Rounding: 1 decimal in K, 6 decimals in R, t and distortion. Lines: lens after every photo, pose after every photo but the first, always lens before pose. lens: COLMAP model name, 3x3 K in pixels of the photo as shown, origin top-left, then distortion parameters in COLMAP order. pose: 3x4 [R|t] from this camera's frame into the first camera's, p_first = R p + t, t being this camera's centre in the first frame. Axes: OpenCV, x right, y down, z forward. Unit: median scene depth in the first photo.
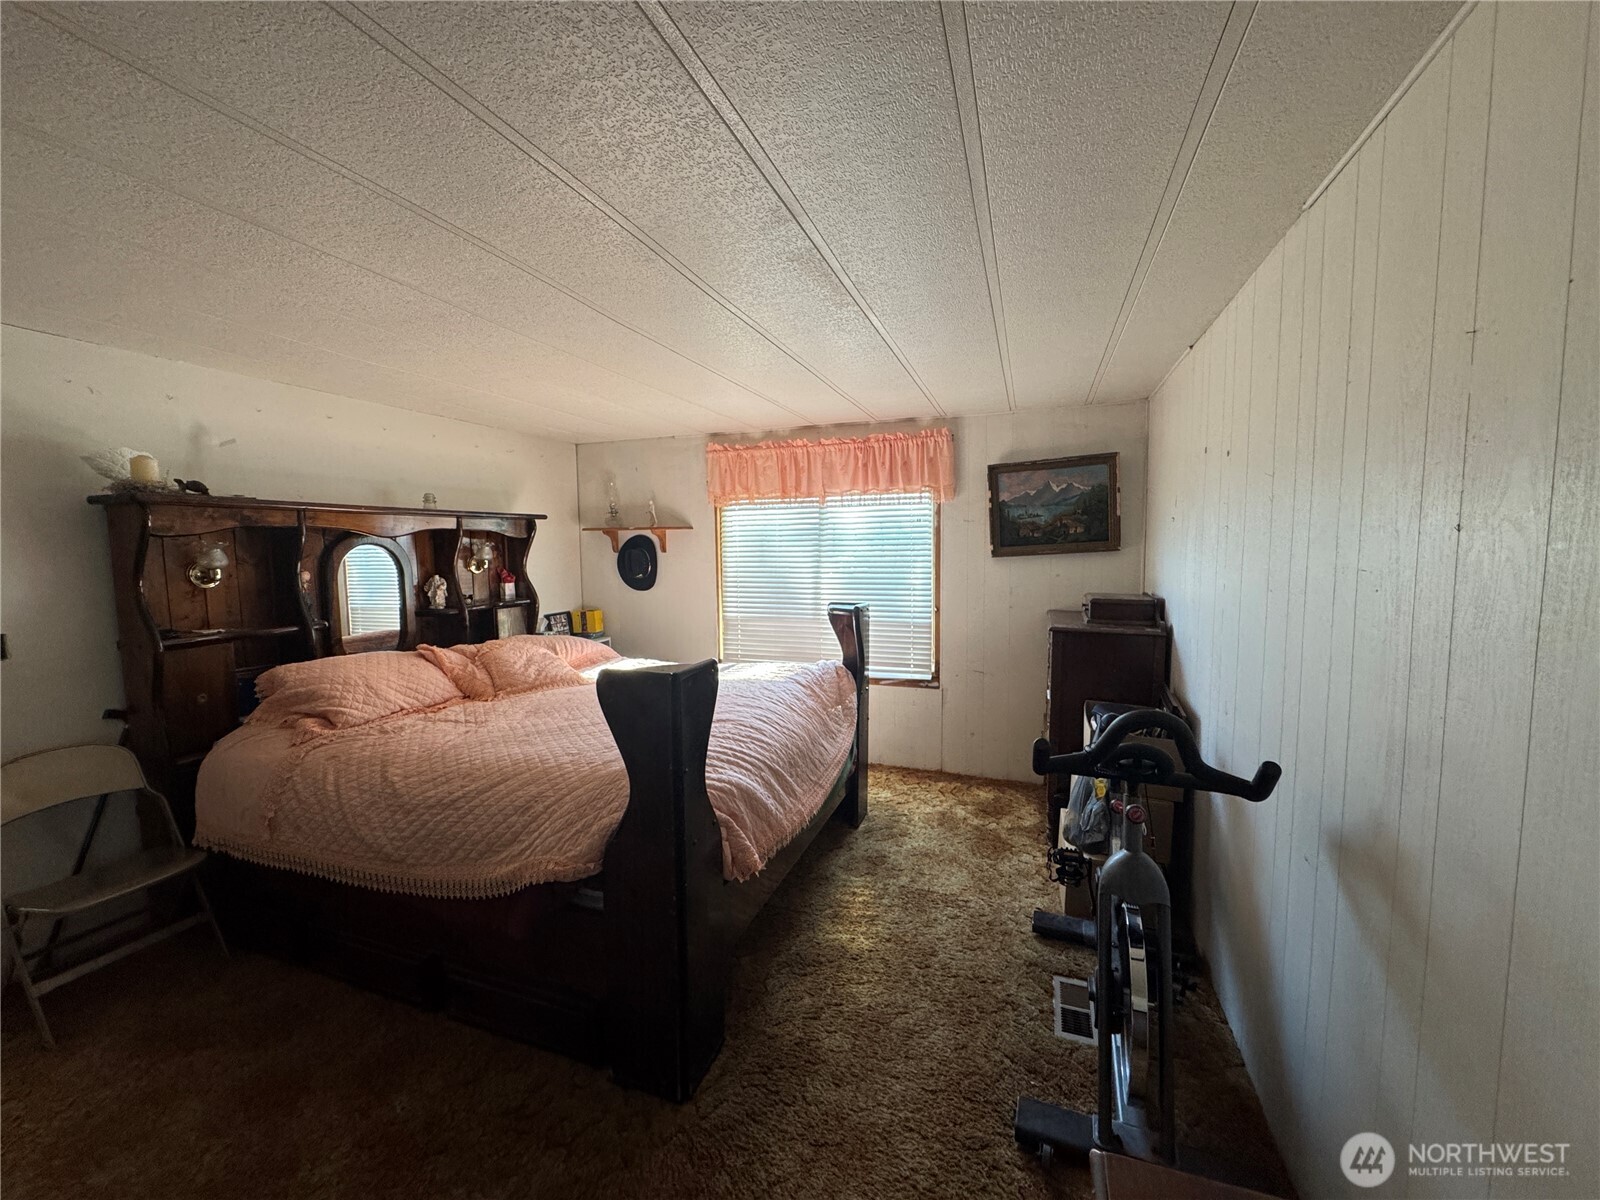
lens RADIAL K [[641.3, 0, 800.2], [0, 641.3, 594.3], [0, 0, 1]] dist [-0.002264, -0.000111]
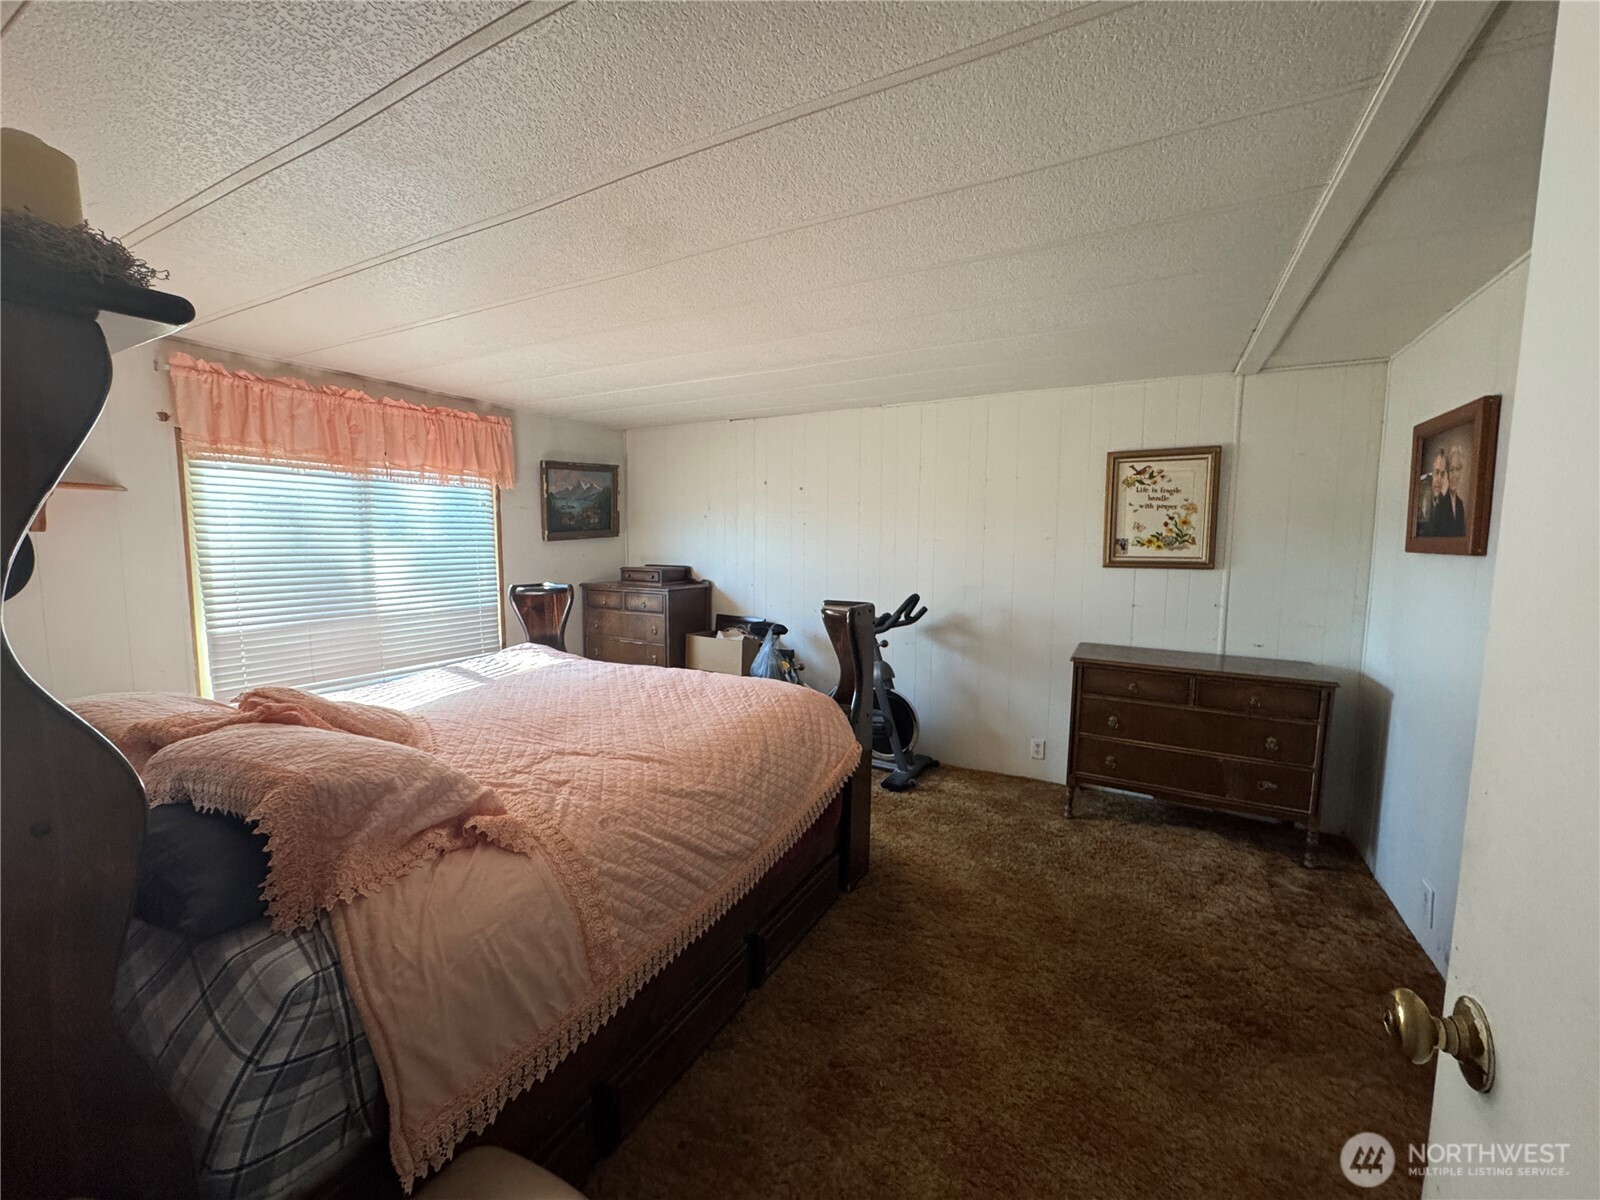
lens RADIAL K [[641.3, 0, 800.2], [0, 641.3, 594.3], [0, 0, 1]] dist [-0.002264, -0.000111]
pose [[0.142585, -0.076071, 0.986855, -0.780672], [0.071878, 0.995205, 0.066329, -0.007257], [-0.987169, 0.061476, 0.147369, 0.397571]]
